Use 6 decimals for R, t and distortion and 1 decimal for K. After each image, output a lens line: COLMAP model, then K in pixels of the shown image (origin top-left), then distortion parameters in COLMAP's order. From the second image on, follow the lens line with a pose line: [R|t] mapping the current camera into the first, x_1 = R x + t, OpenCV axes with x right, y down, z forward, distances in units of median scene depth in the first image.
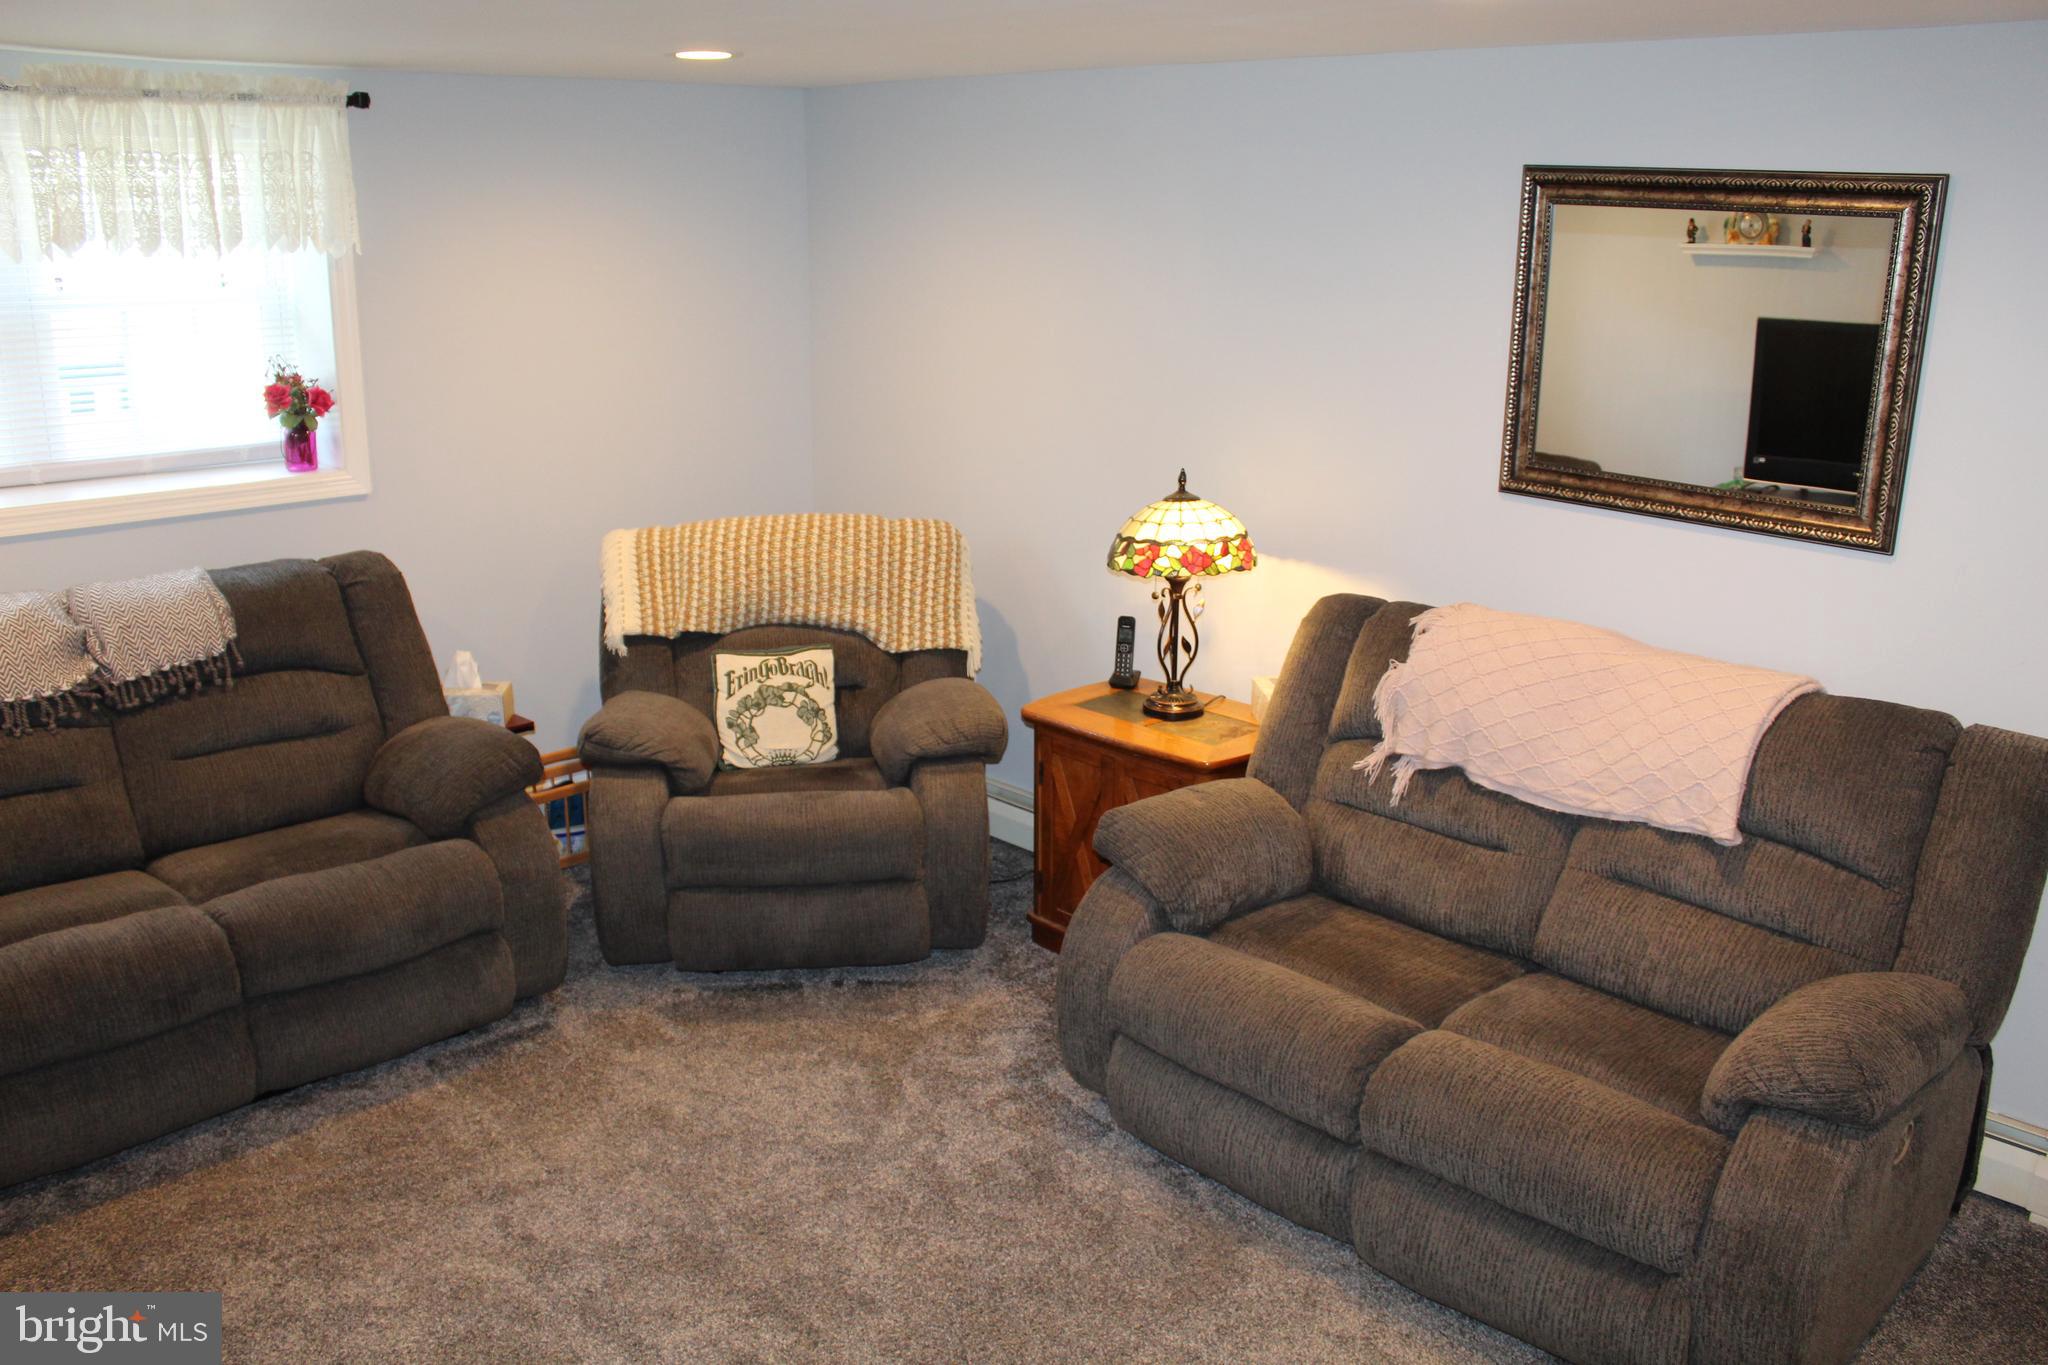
lens RADIAL K [[1696.3, 0, 1015.2], [0, 1696.3, 691.2], [0, 0, 1]] dist [-0.171986, 0.153963]
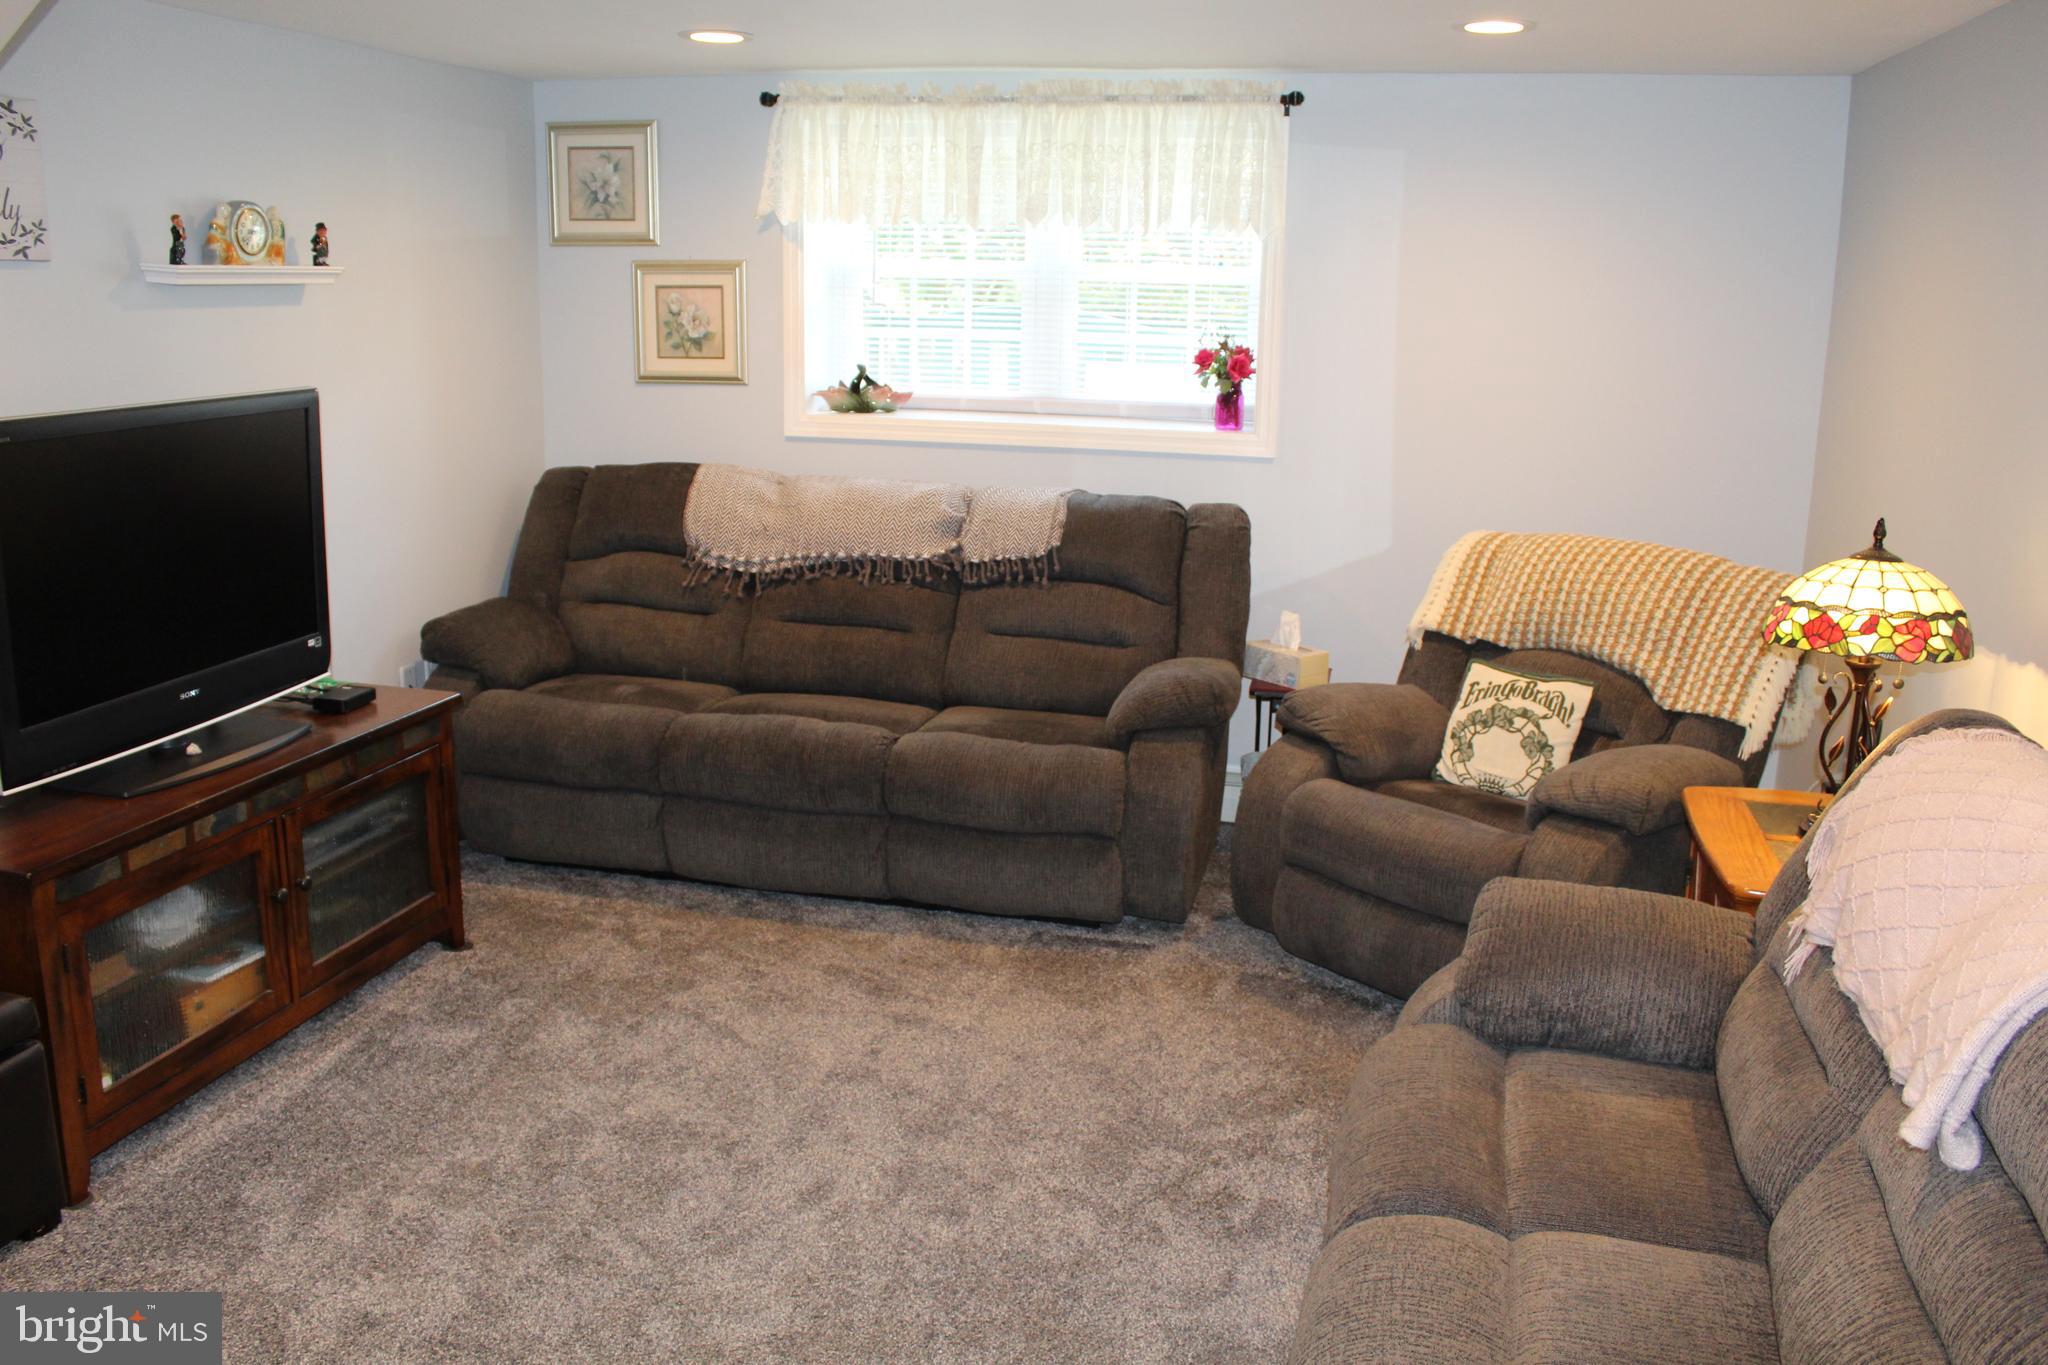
lens RADIAL K [[1696.3, 0, 1015.2], [0, 1696.3, 691.2], [0, 0, 1]] dist [-0.171986, 0.153963]
pose [[0.529524, 0.203549, -0.823512, 0.461935], [-0.243409, 0.966421, 0.082359, -0.021232], [0.812623, 0.156839, 0.561289, 0.265054]]
